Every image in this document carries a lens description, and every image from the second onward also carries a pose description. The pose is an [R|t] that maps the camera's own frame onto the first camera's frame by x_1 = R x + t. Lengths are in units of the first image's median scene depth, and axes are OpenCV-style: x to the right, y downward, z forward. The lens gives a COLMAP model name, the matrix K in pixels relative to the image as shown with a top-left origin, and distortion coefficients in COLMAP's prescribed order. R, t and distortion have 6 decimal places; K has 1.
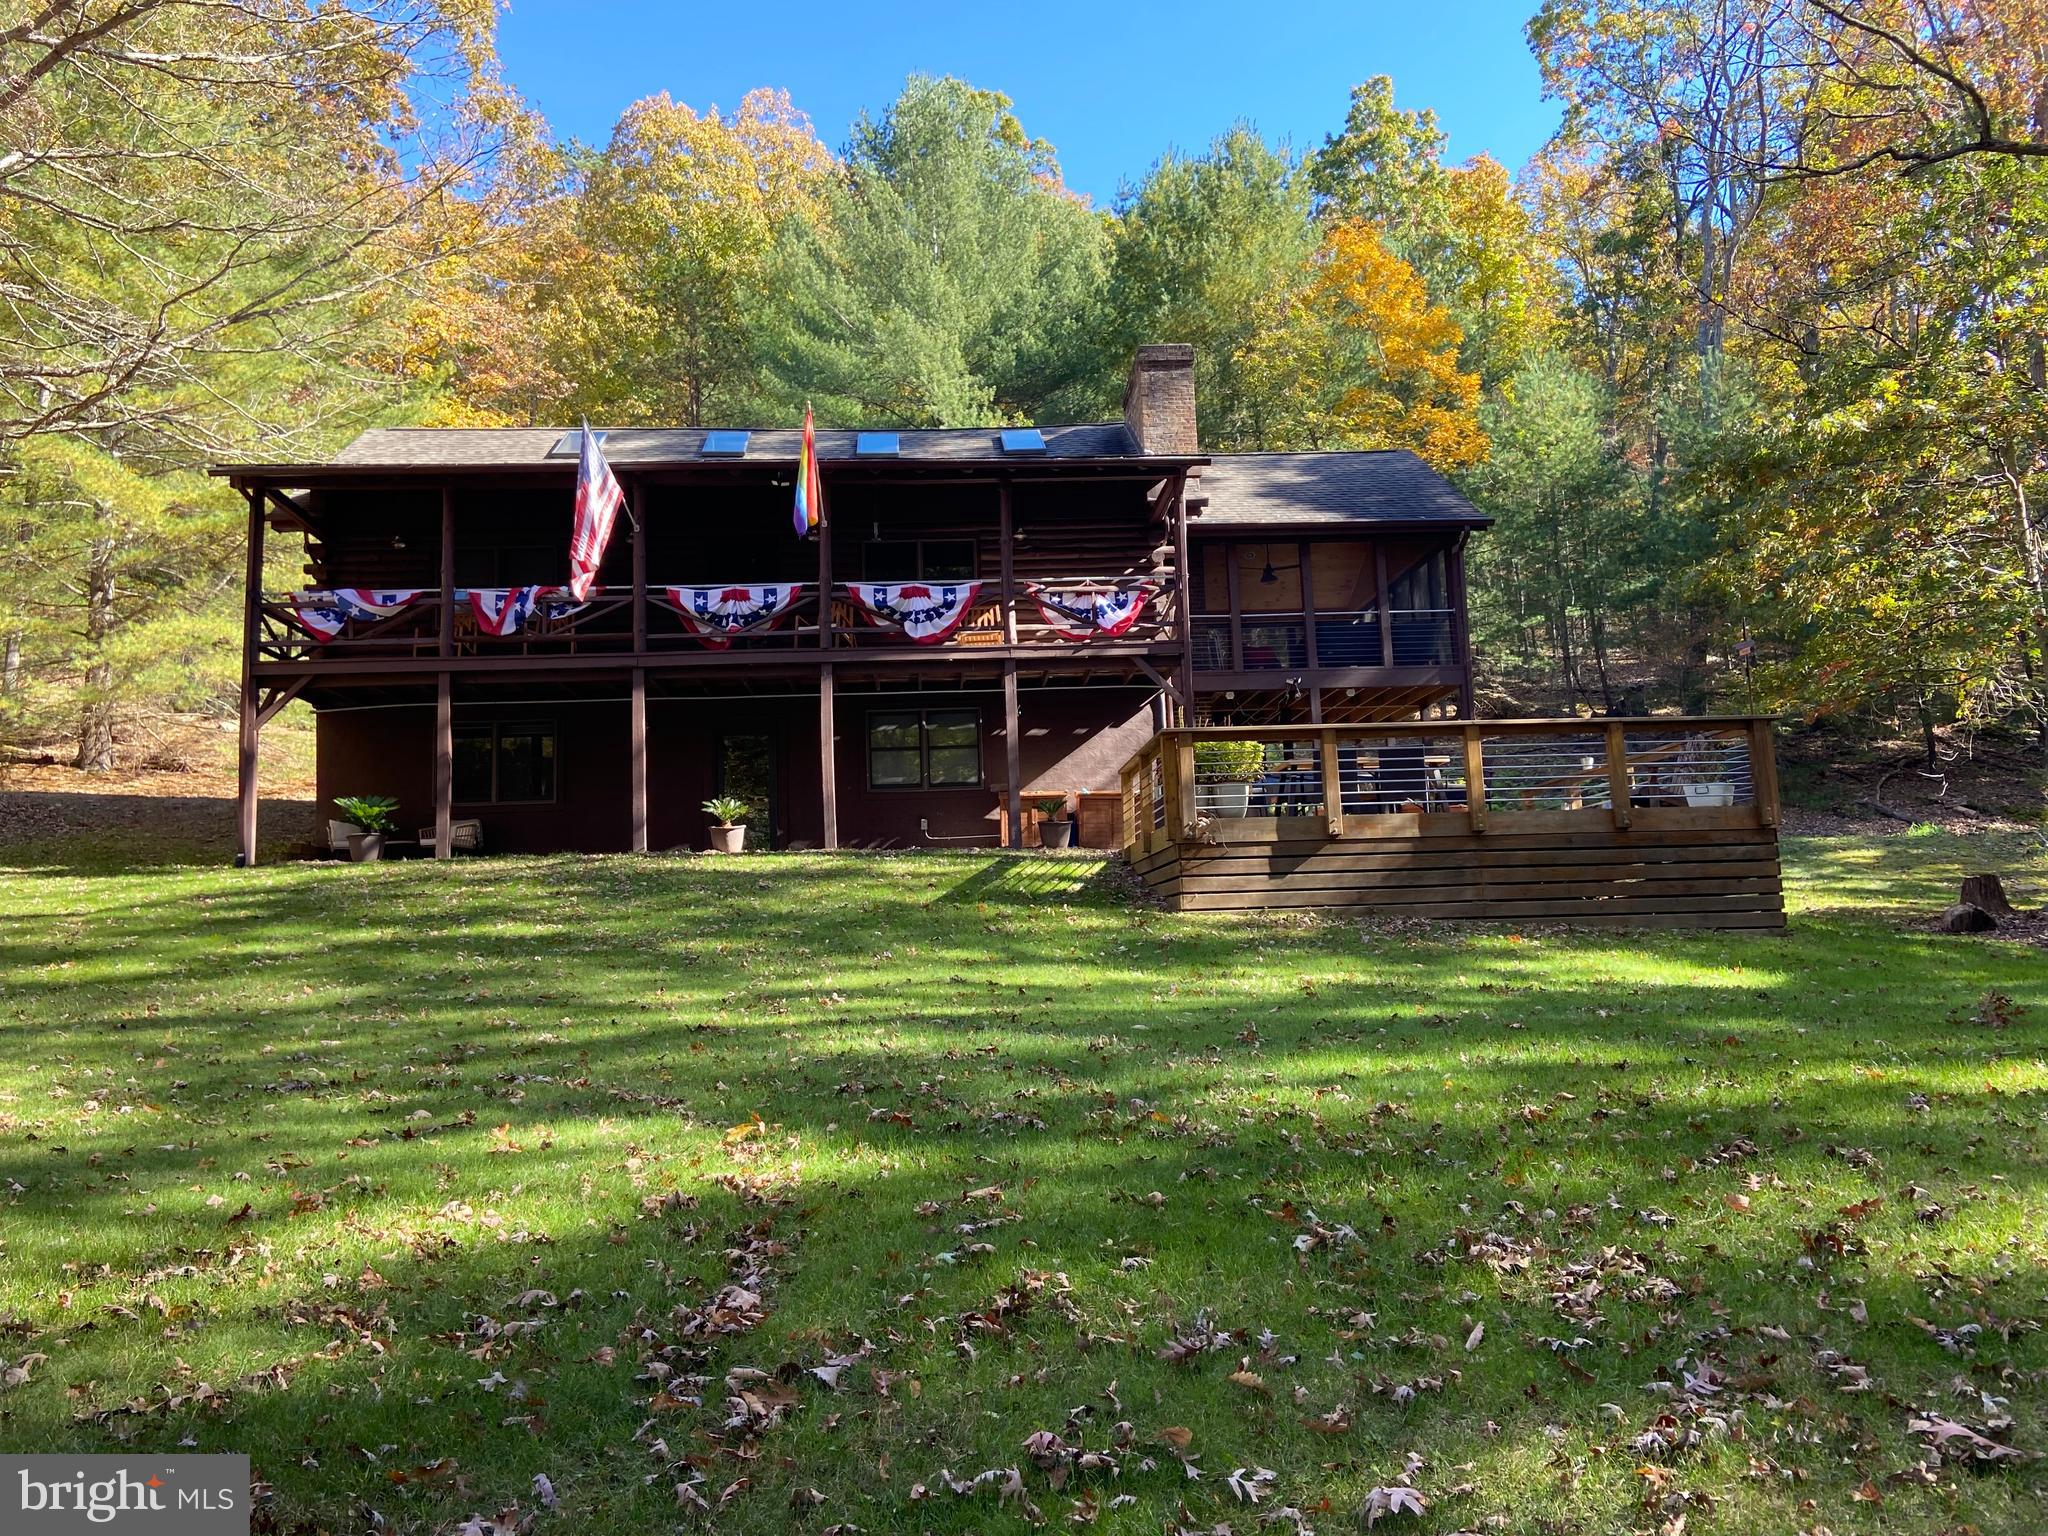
lens RADIAL K [[1568.3, 0, 1024.0], [0, 1568.3, 768.0], [0, 0, 1]] dist [0.122827, 0.000842]
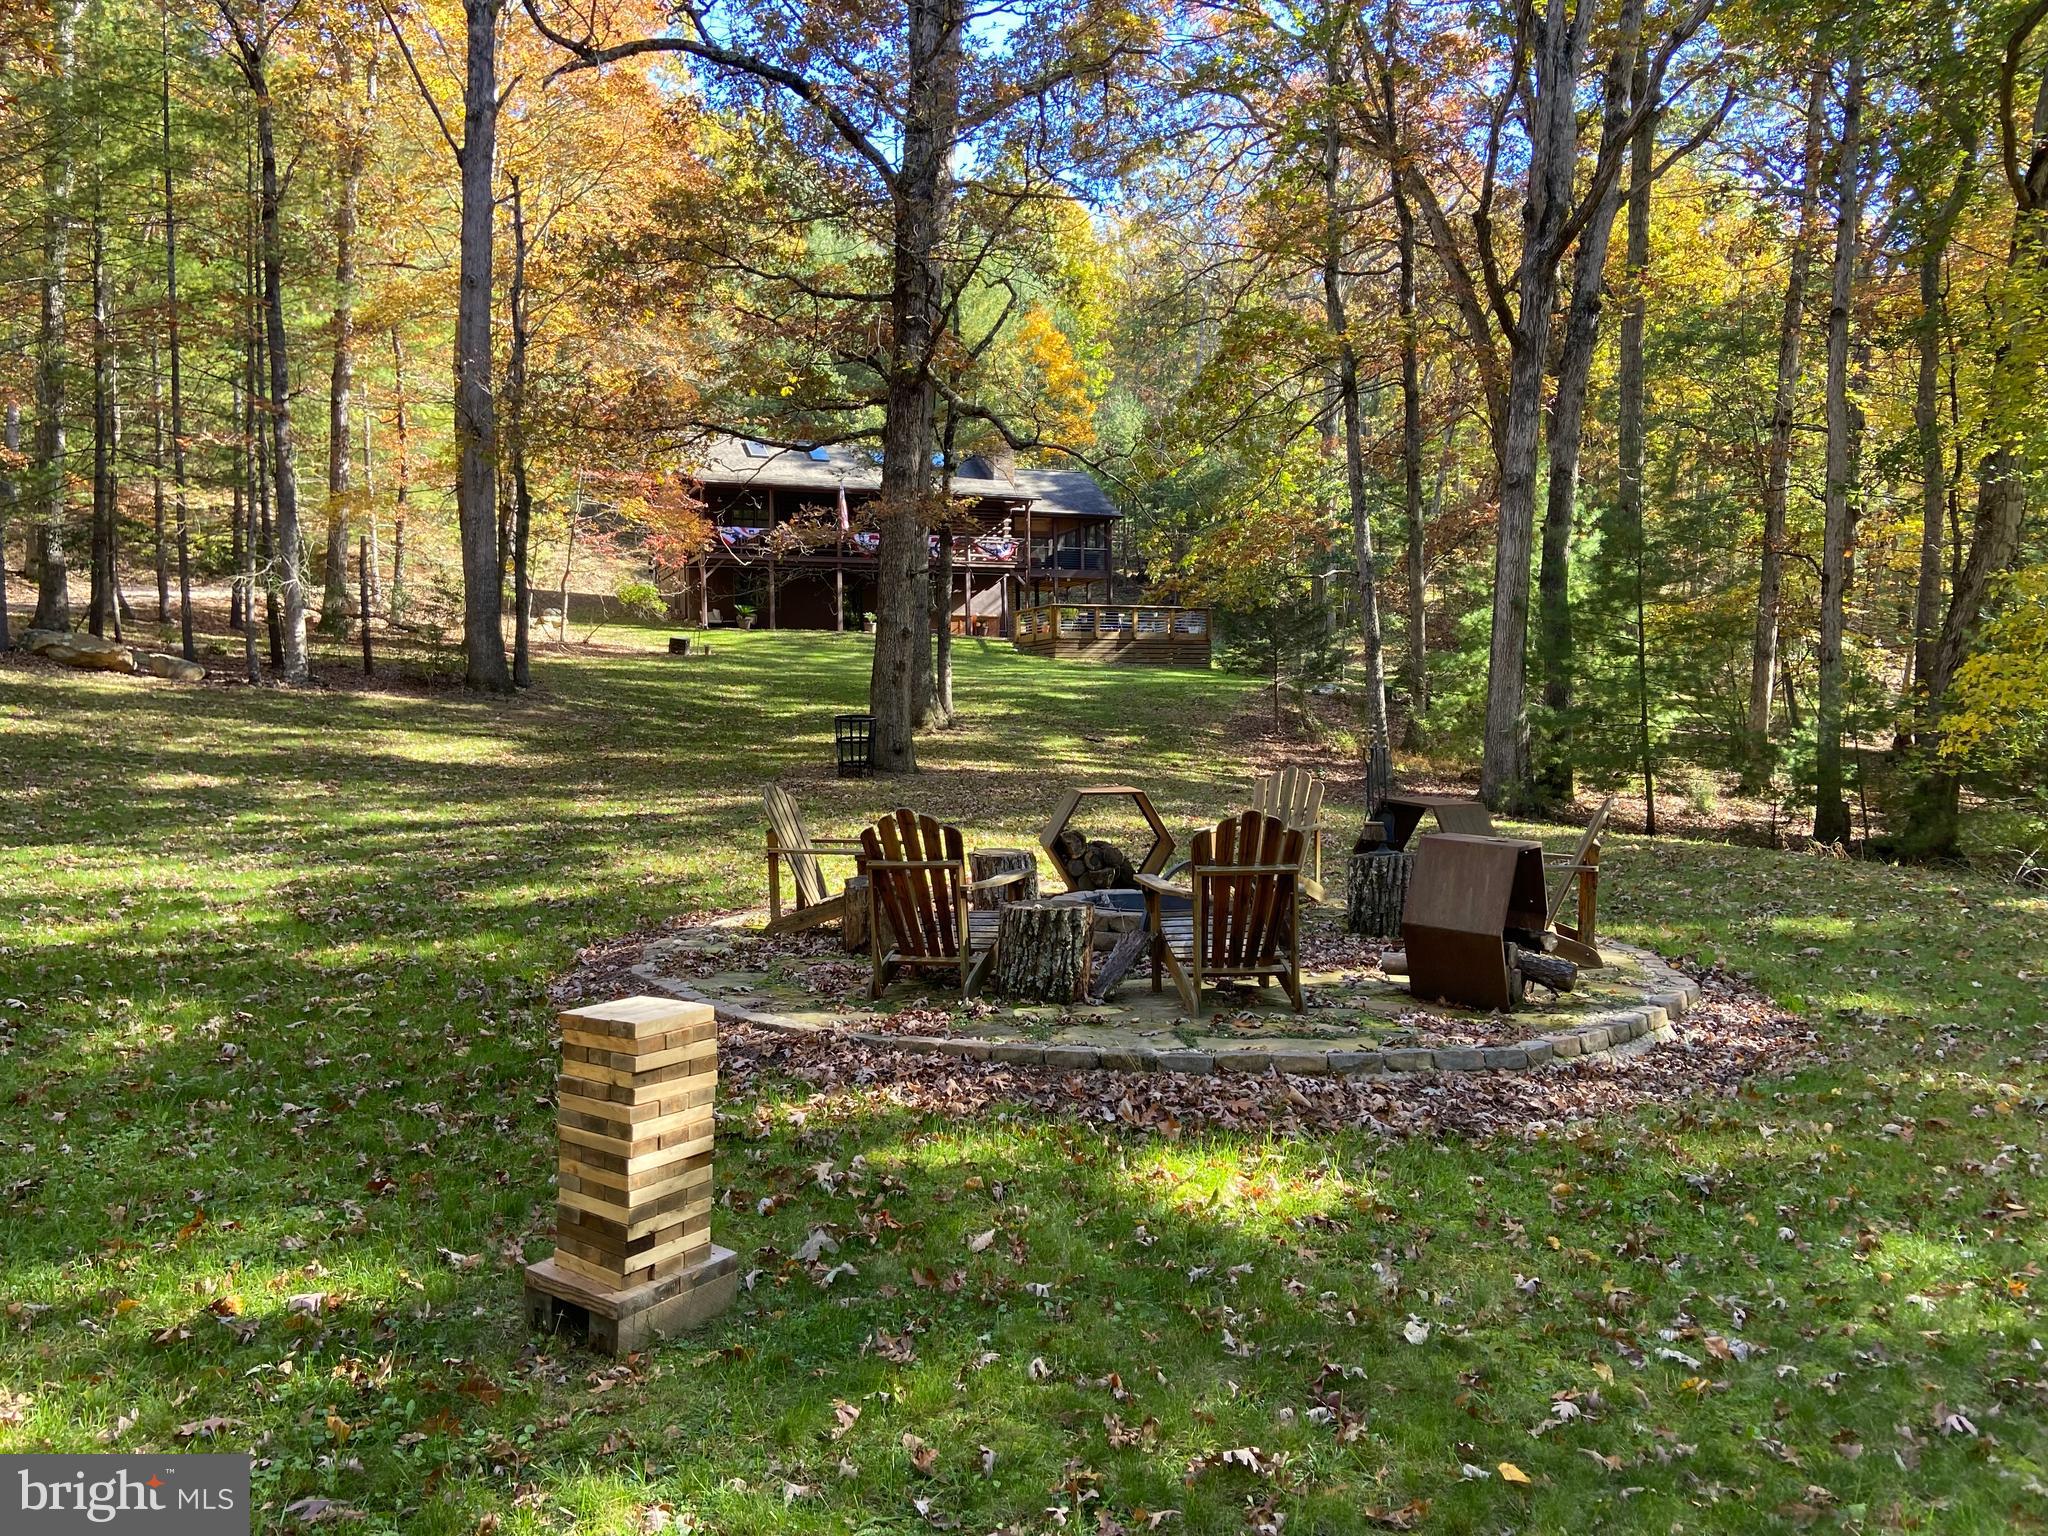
lens RADIAL K [[1568.3, 0, 1024.0], [0, 1568.3, 768.0], [0, 0, 1]] dist [0.122827, 0.000842]
pose [[0.943385, 0.015502, 0.331338, -0.827227], [-0.061917, 0.989580, 0.129991, -0.084484], [-0.325870, -0.143147, 0.934515, -1.667065]]
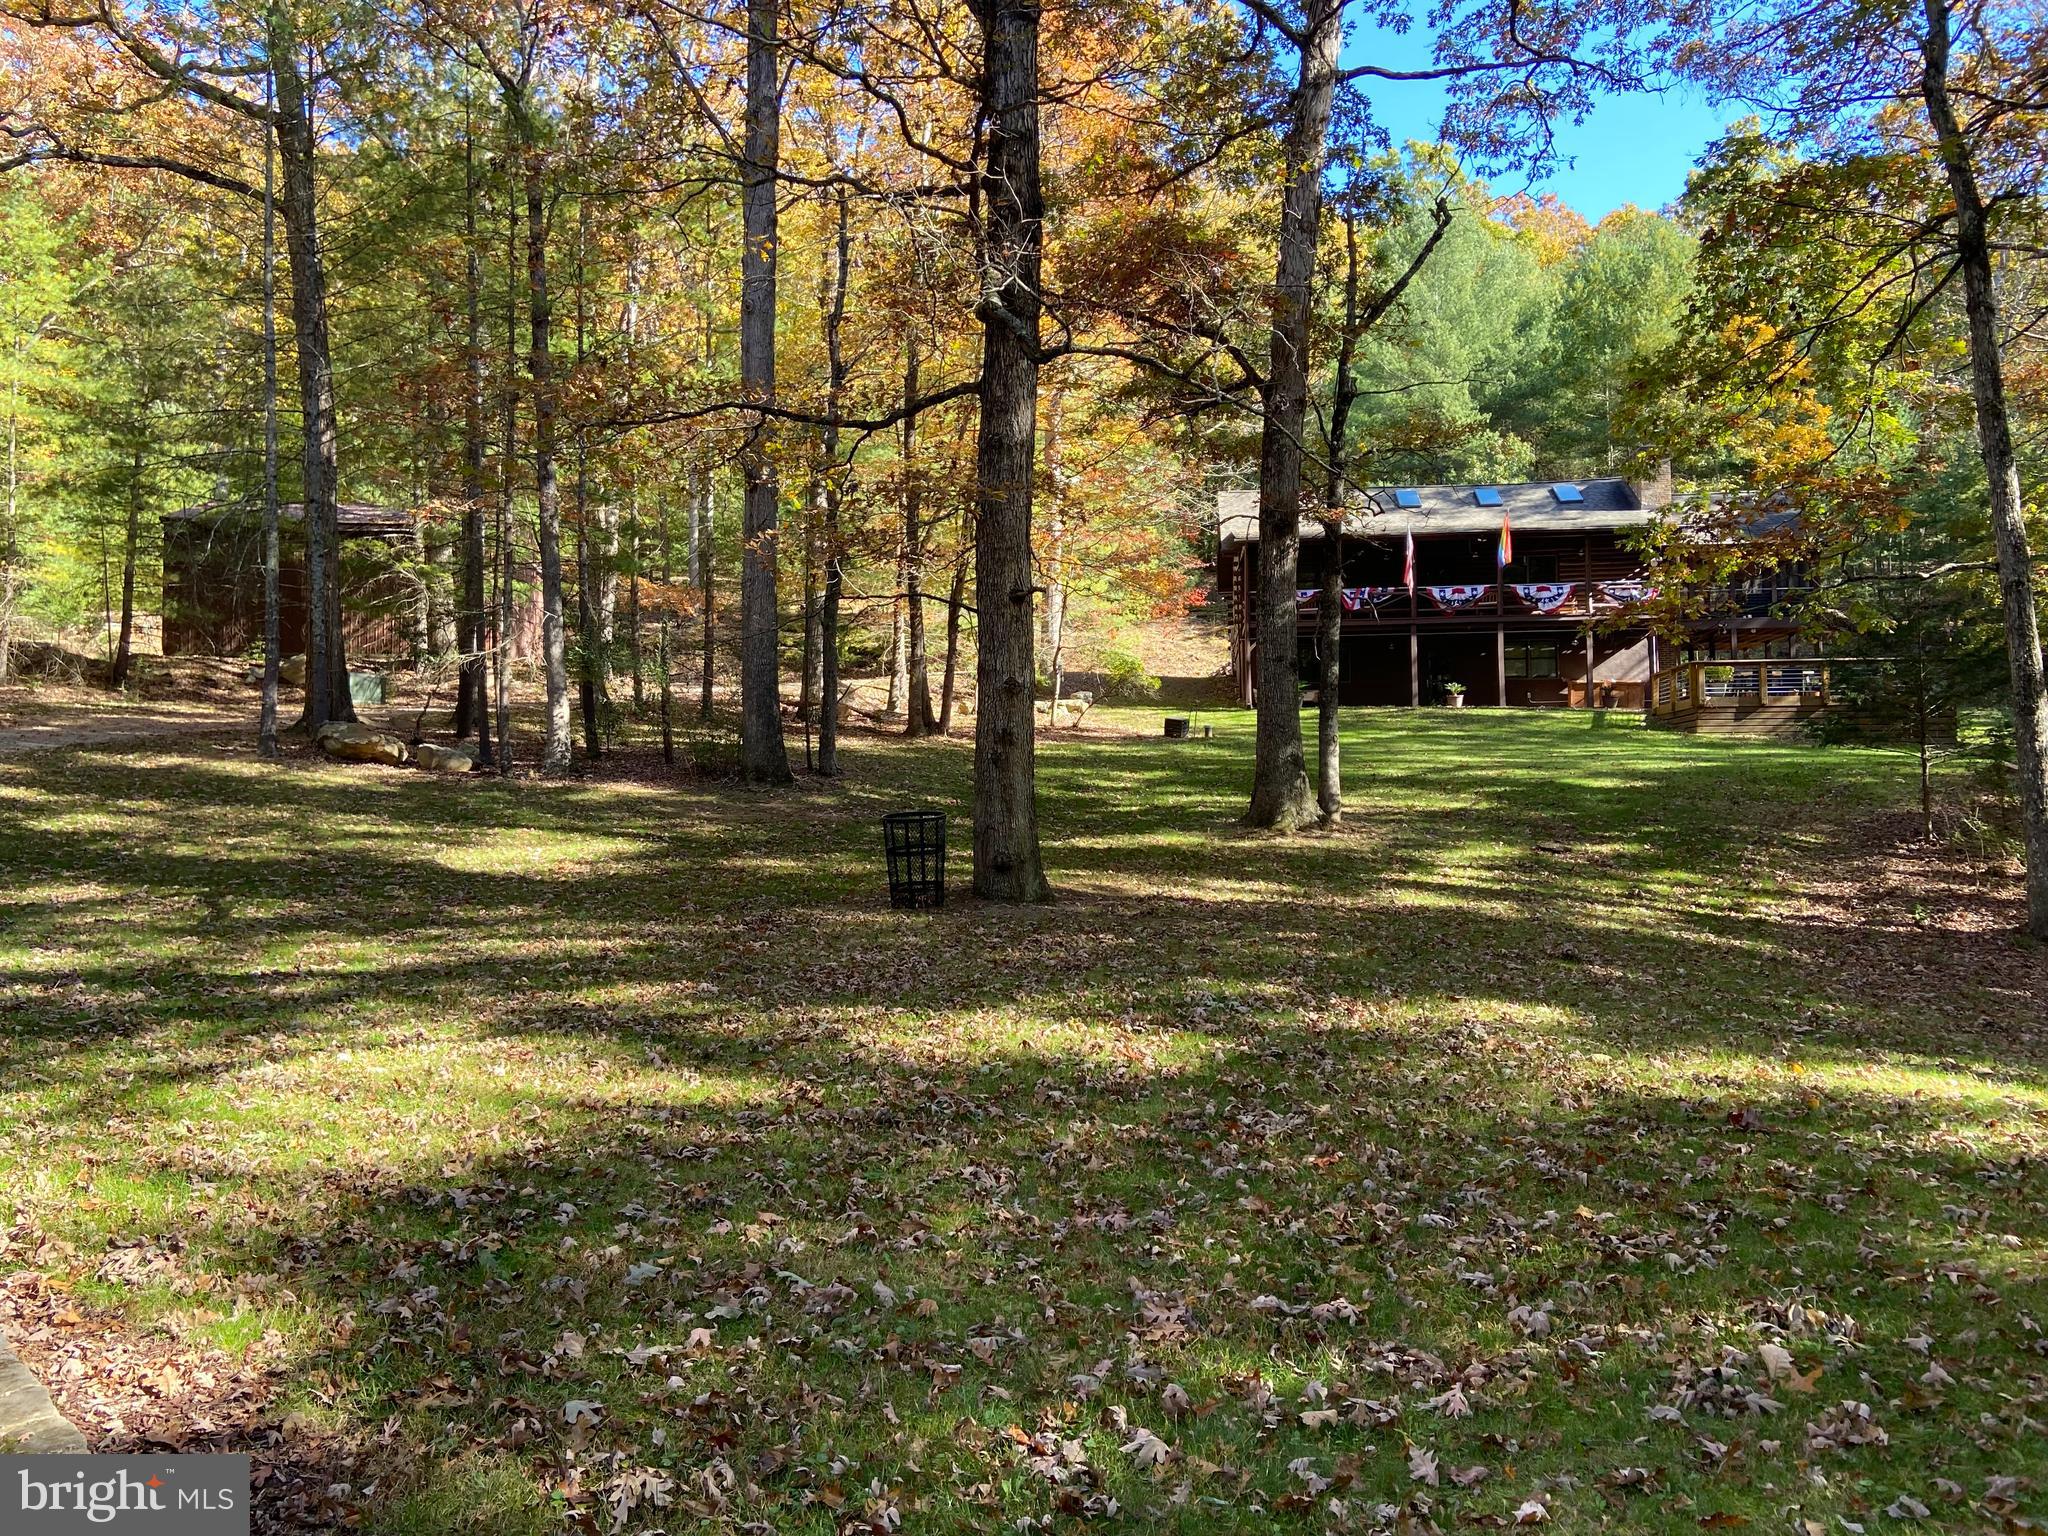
lens RADIAL K [[1568.3, 0, 1024.0], [0, 1568.3, 768.0], [0, 0, 1]] dist [0.122827, 0.000842]
pose [[0.986857, 0.026626, -0.159386, -0.424657], [-0.012056, 0.995715, 0.091686, -0.058851], [0.161144, -0.088559, 0.982950, -1.313280]]
